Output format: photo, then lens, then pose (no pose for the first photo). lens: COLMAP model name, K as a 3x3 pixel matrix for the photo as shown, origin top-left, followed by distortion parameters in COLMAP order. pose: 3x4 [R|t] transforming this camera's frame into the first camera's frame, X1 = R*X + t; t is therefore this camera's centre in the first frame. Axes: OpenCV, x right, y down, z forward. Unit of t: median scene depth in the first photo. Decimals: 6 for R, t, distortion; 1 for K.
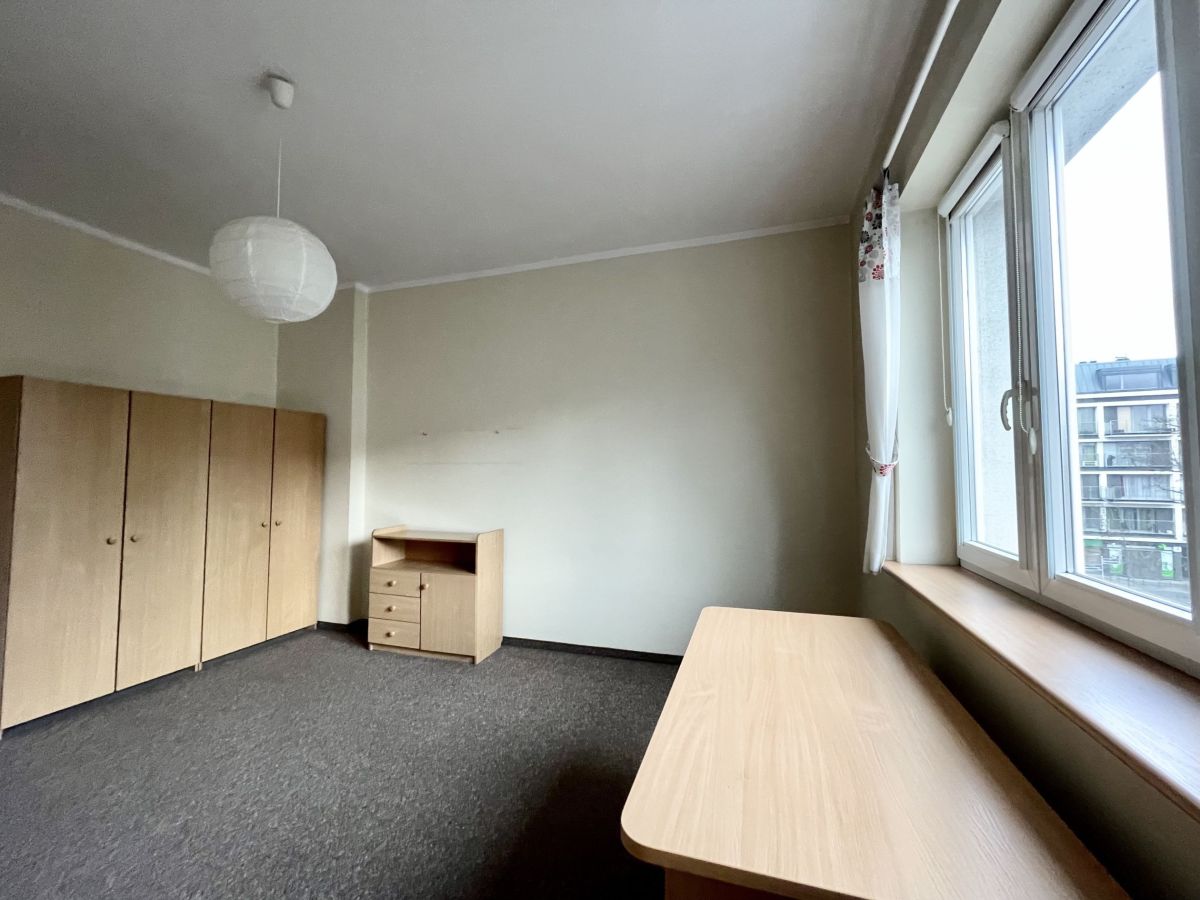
lens RADIAL K [[485.7, 0, 596.7], [0, 485.7, 447.8], [0, 0, 1]] dist [-0.004937, -0.000060]
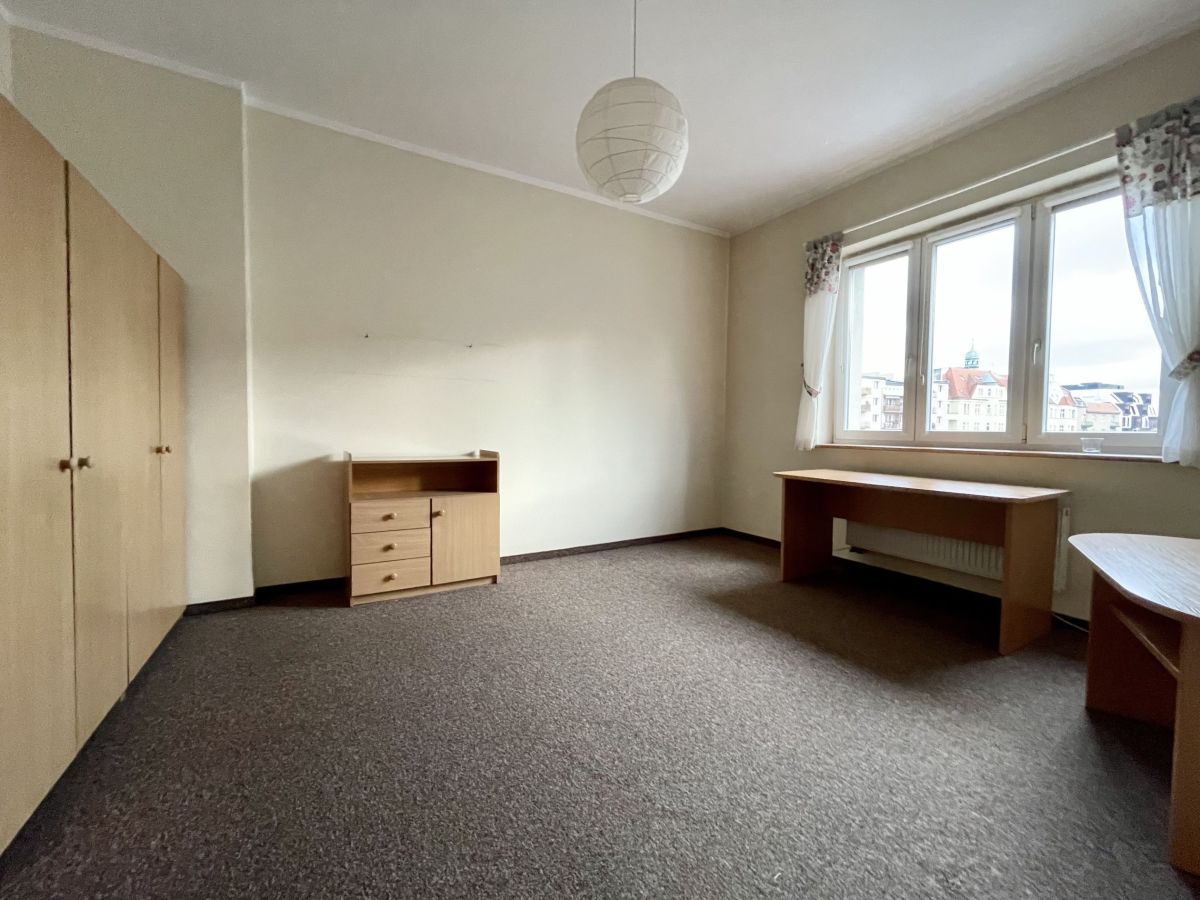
lens RADIAL K [[485.7, 0, 607.4], [0, 485.7, 439.6], [0, 0, 1]] dist [-0.004937, -0.000060]
pose [[0.666717, -0.013587, 0.745187, -0.799627], [-0.046540, 0.997124, 0.059819, 0.086231], [-0.743856, -0.074564, 0.664167, 0.201346]]
